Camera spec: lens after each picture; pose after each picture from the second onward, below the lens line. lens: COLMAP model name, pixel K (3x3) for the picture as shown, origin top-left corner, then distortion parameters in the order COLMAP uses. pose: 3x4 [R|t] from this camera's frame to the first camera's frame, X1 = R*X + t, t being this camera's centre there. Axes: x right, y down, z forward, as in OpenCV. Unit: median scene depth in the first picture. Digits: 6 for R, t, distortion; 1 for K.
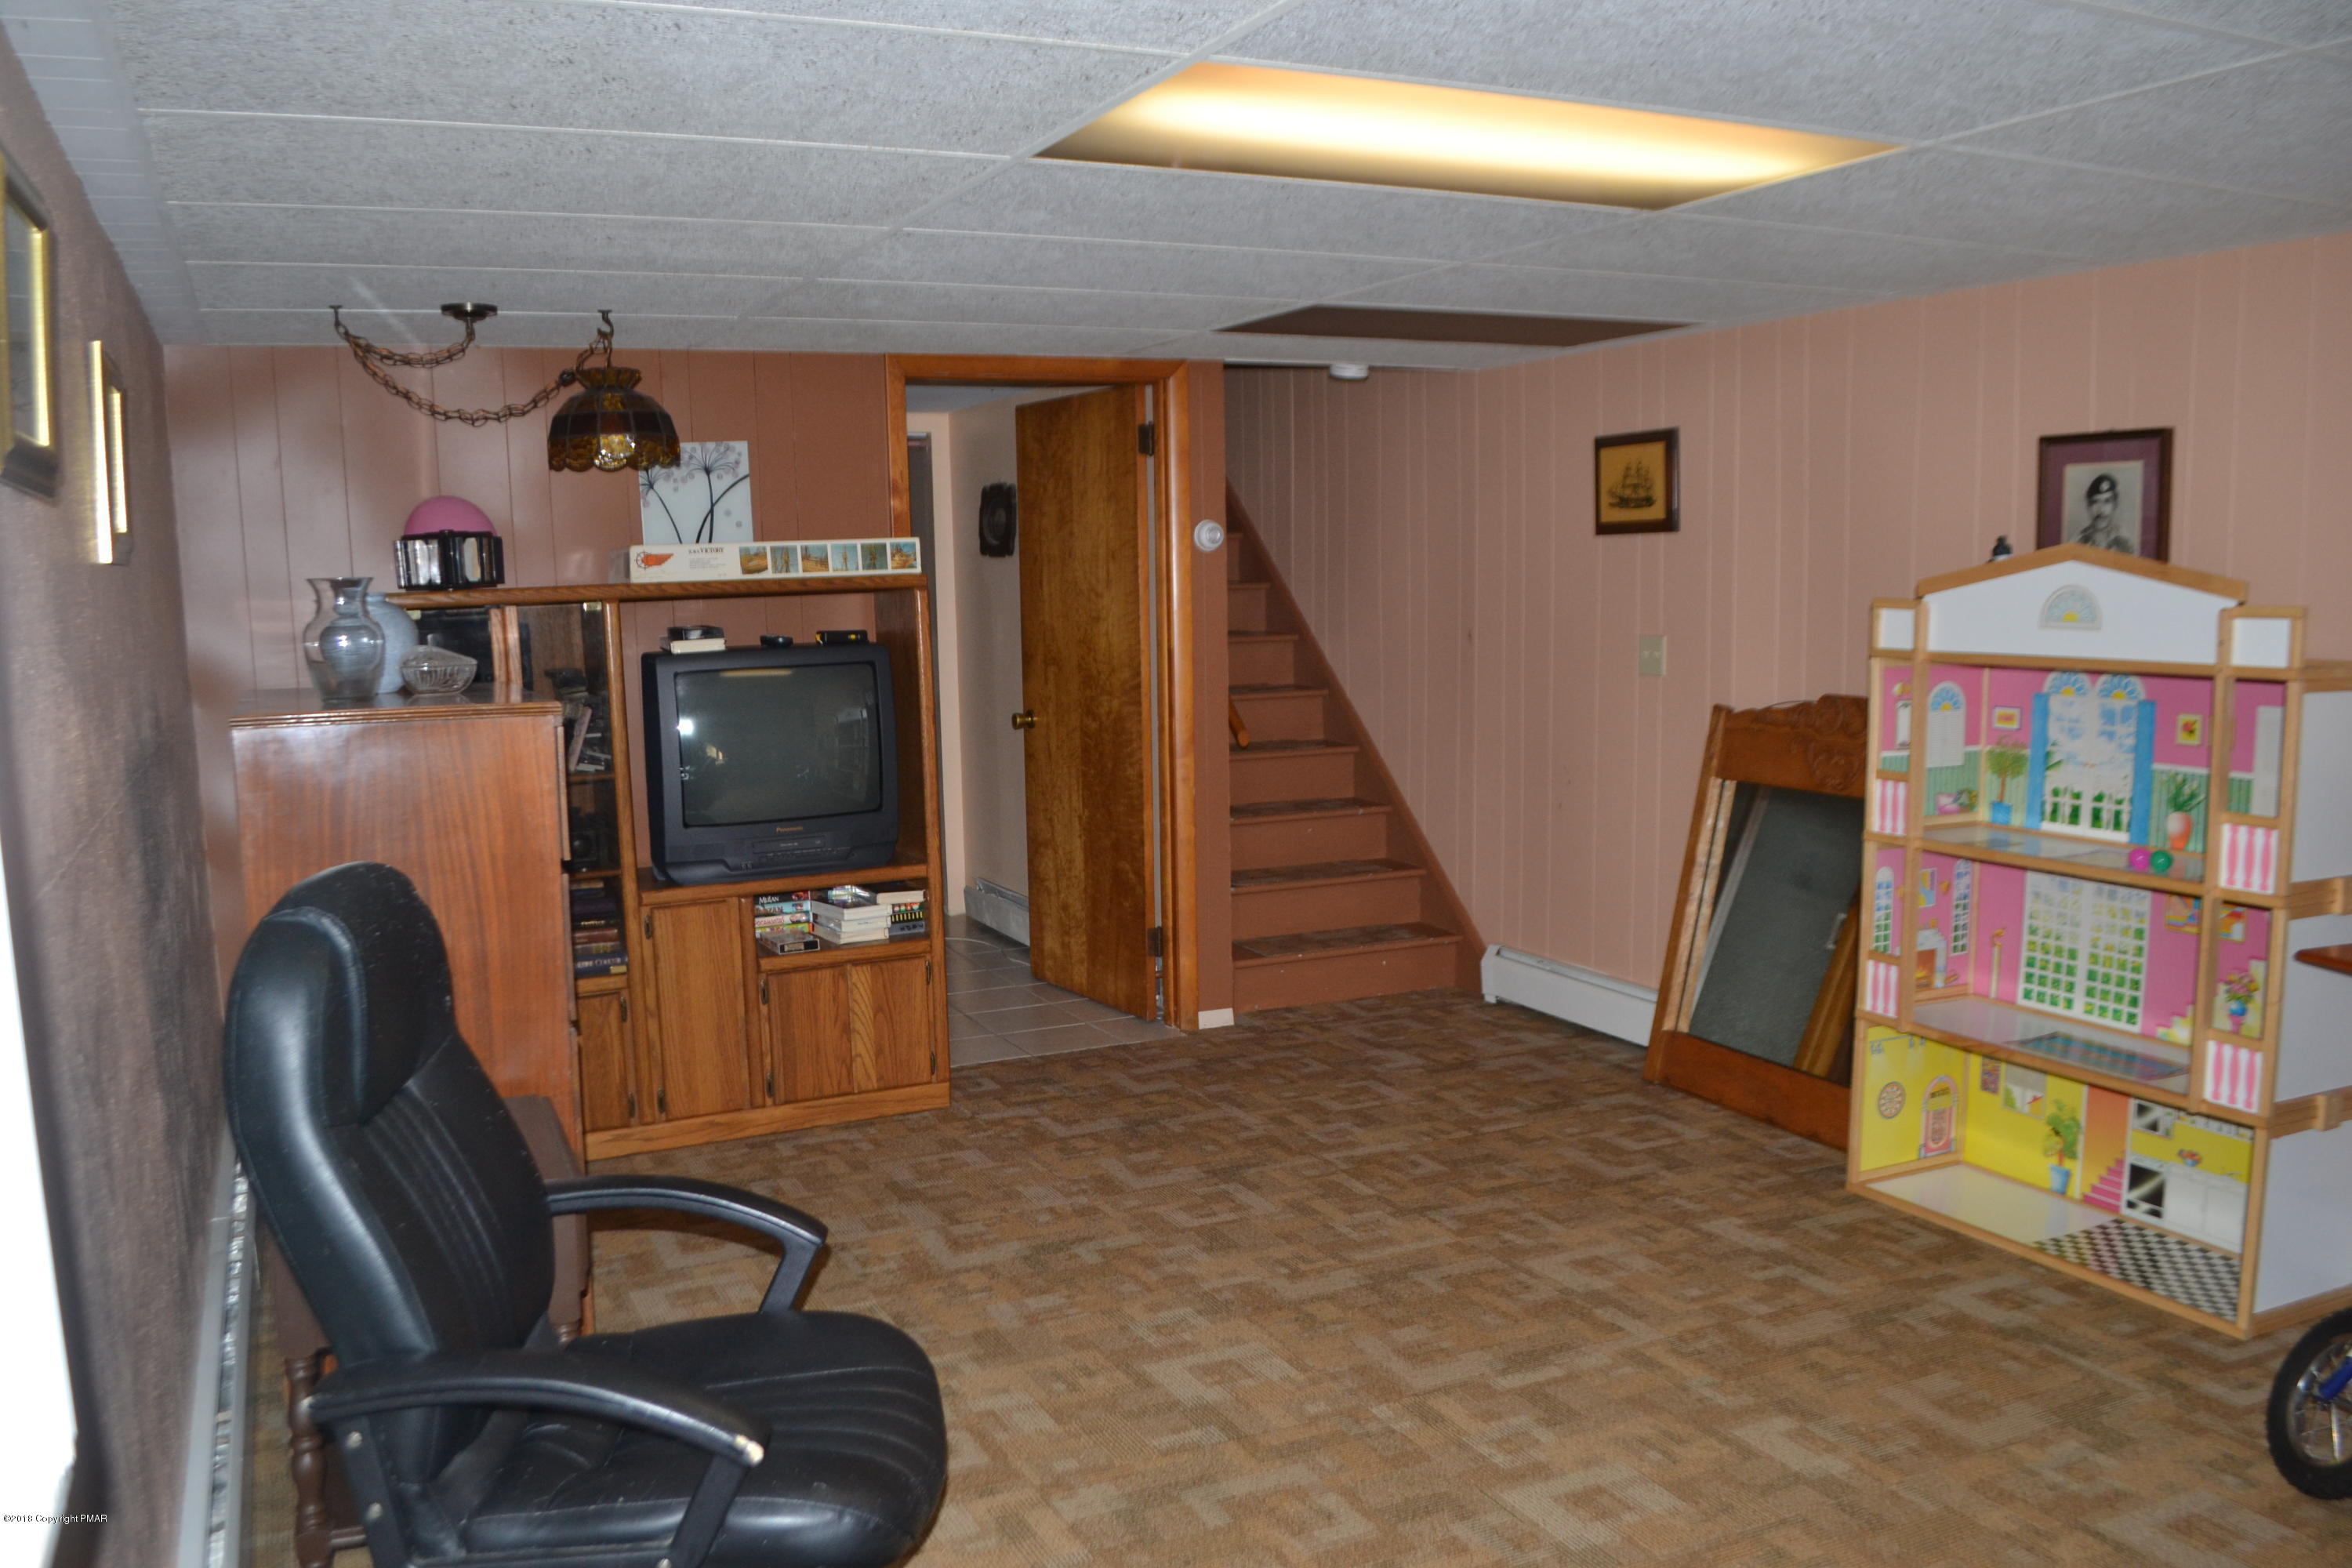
lens RADIAL K [[1840.0, 0, 1169.9], [0, 1840.0, 831.8], [0, 0, 1]] dist [-0.069720, -0.001041]
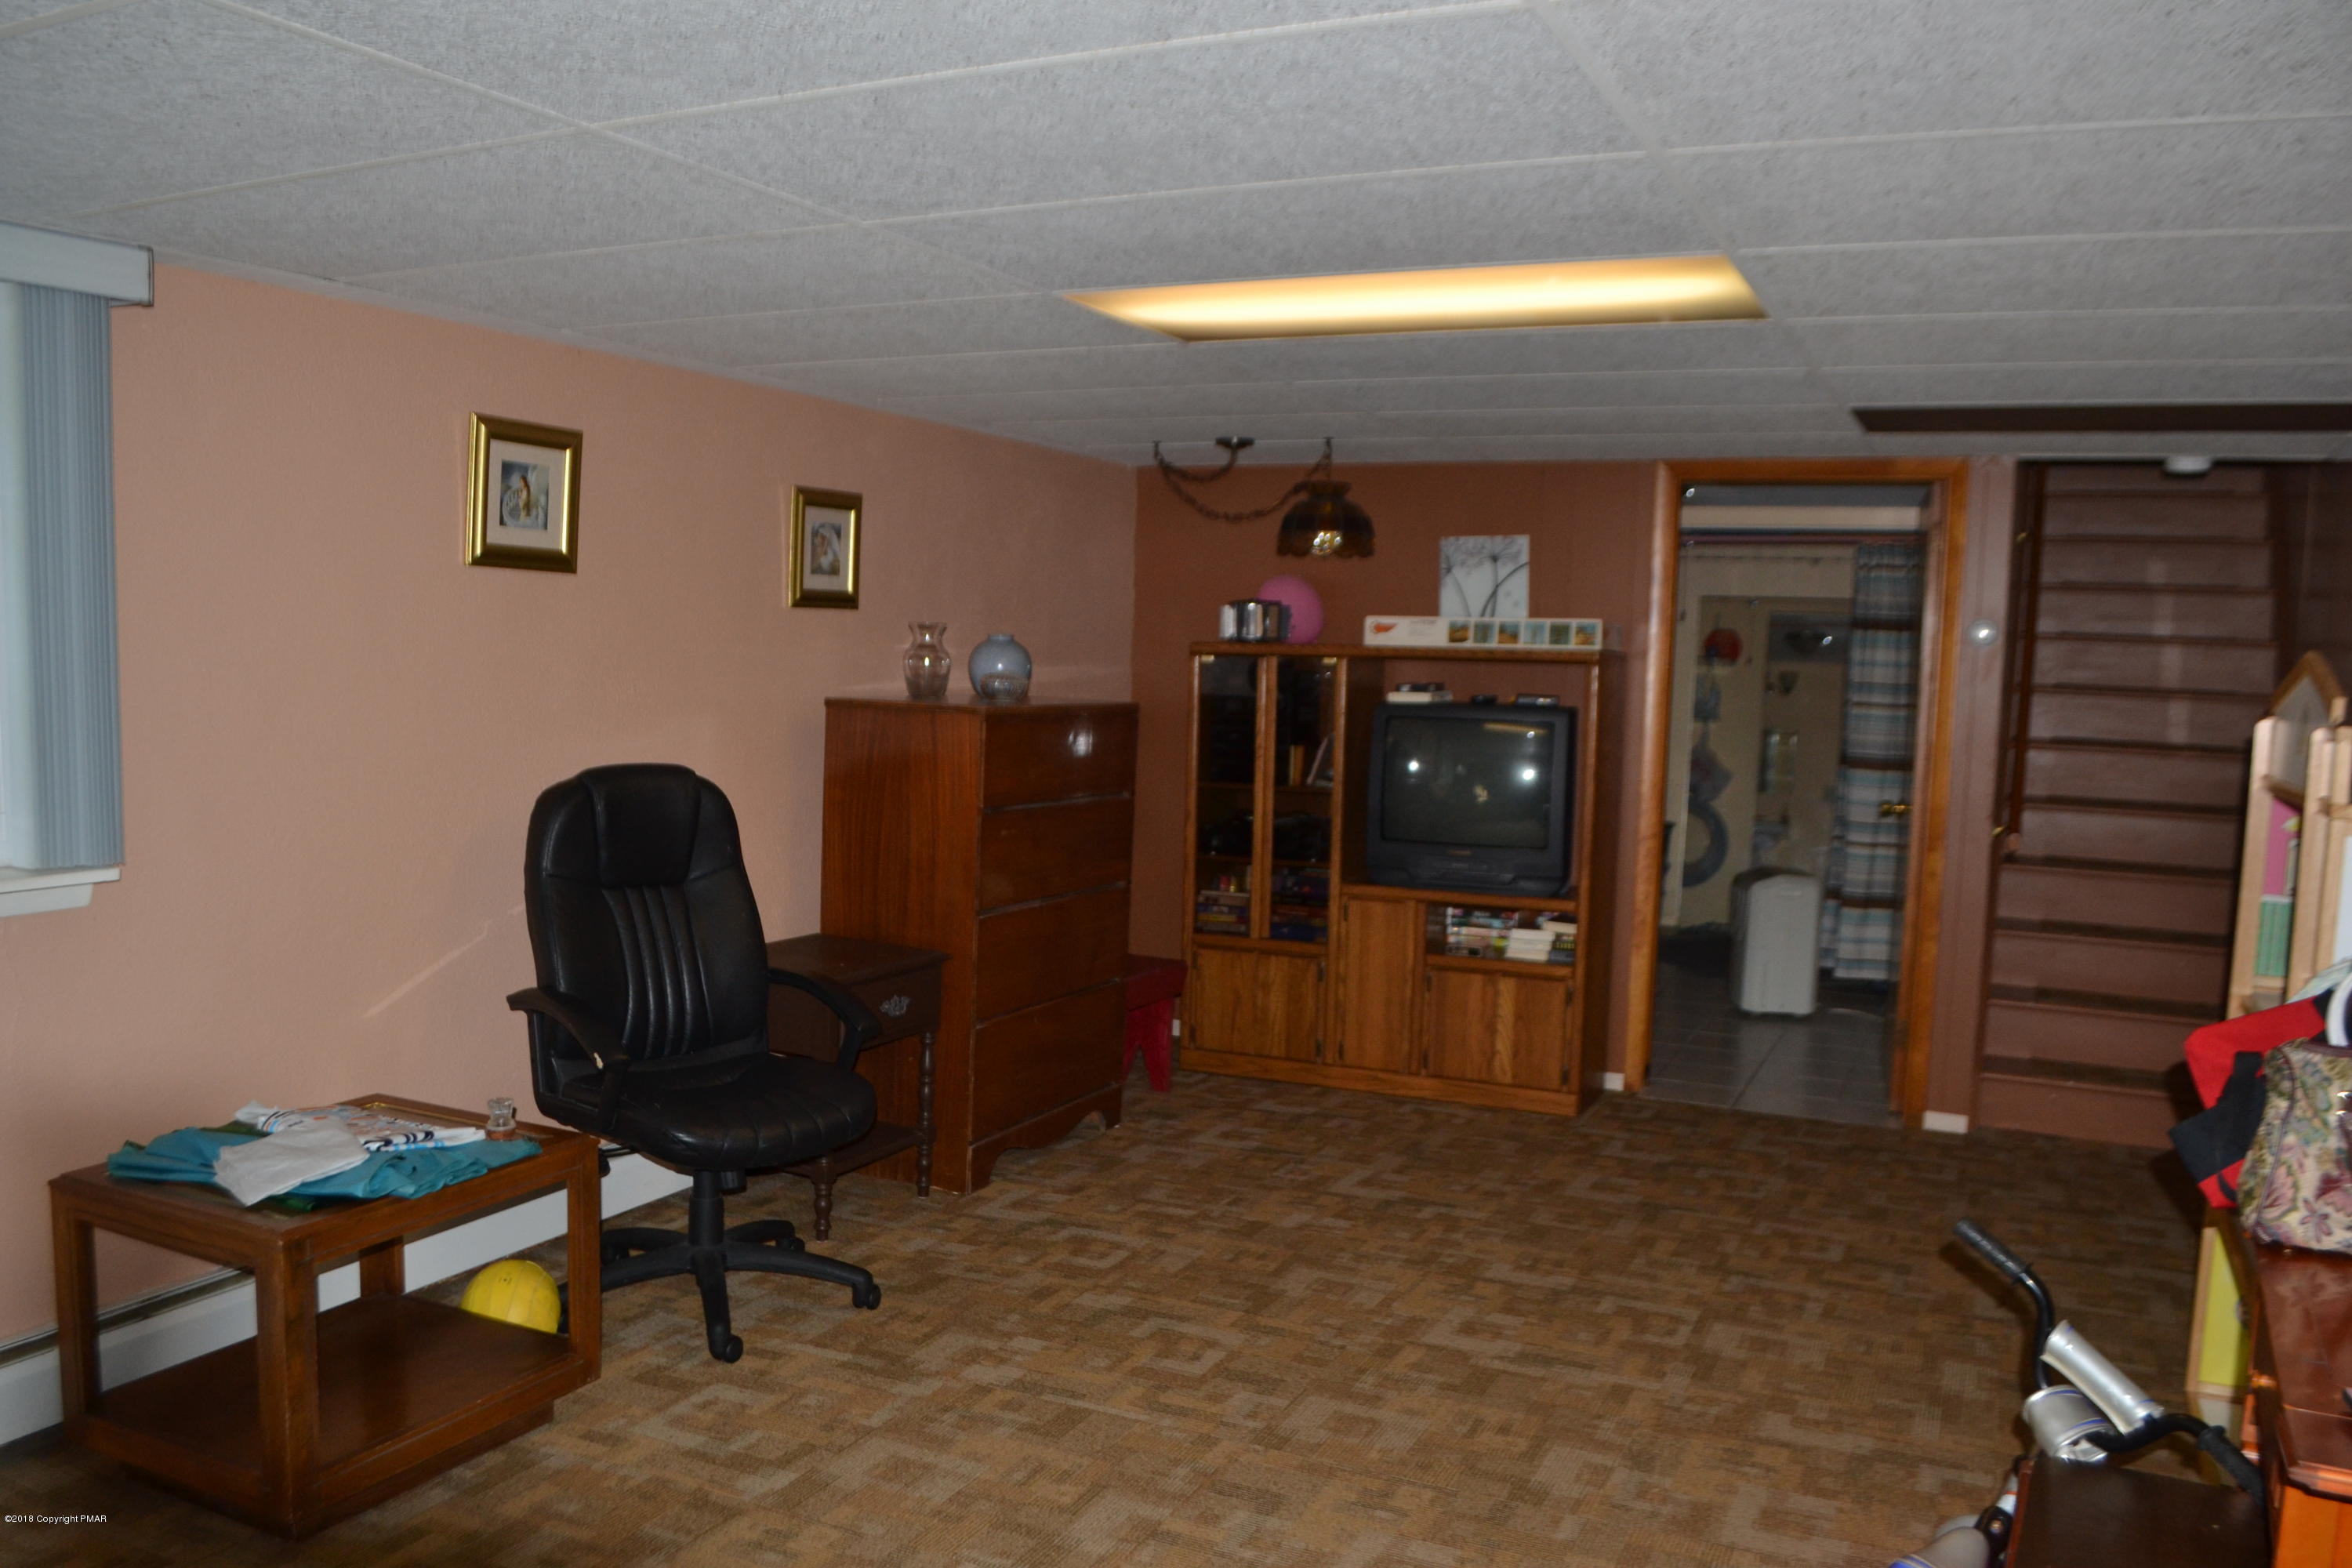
lens RADIAL K [[1840.0, 0, 1169.9], [0, 1840.0, 831.8], [0, 0, 1]] dist [-0.069720, -0.001041]
pose [[0.659001, 0.117046, -0.742979, 0.586252], [-0.151002, 0.988294, 0.021757, -0.013031], [0.736829, 0.097854, 0.668961, 0.042880]]
